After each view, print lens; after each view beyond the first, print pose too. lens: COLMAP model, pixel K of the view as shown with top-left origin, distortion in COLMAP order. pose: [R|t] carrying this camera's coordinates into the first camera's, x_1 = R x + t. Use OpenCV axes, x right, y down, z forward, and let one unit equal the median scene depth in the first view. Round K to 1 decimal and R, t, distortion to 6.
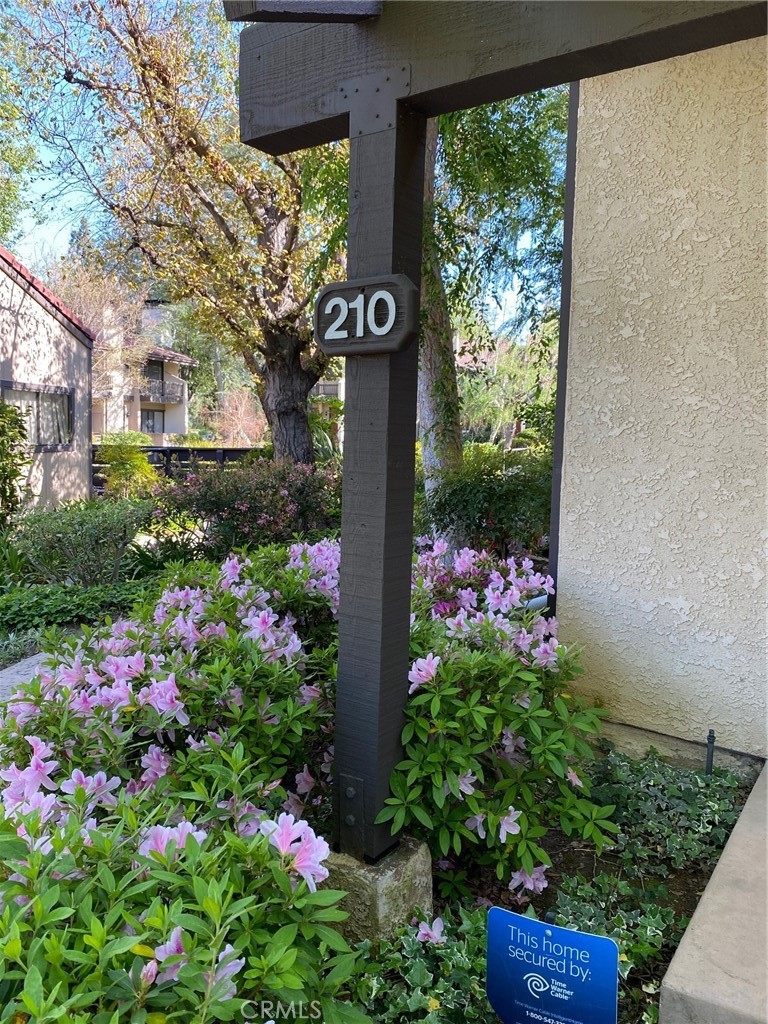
lens RADIAL K [[778.7, 0, 382.1], [0, 778.7, 506.0], [0, 0, 1]] dist [0.029999, -0.006159]
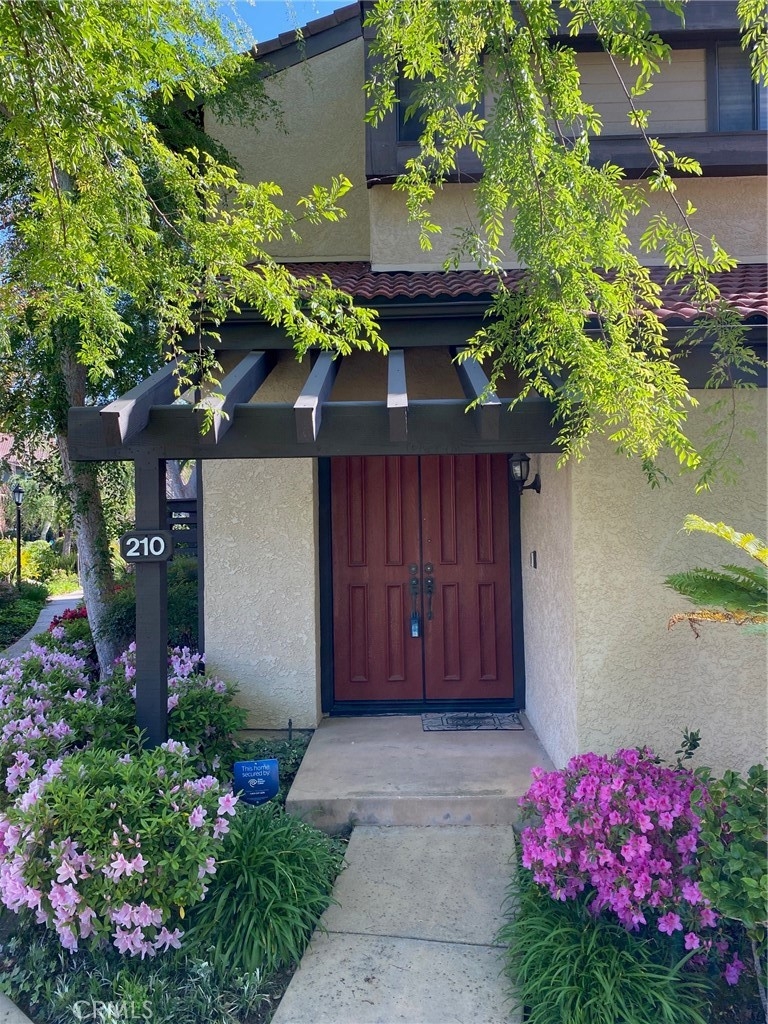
lens RADIAL K [[778.7, 0, 382.1], [0, 778.7, 506.0], [0, 0, 1]] dist [0.029999, -0.006159]
pose [[0.842560, -0.028886, 0.537827, -0.612176], [0.086399, 0.992878, -0.082027, -0.100002], [-0.531627, 0.115580, 0.839055, -1.202221]]
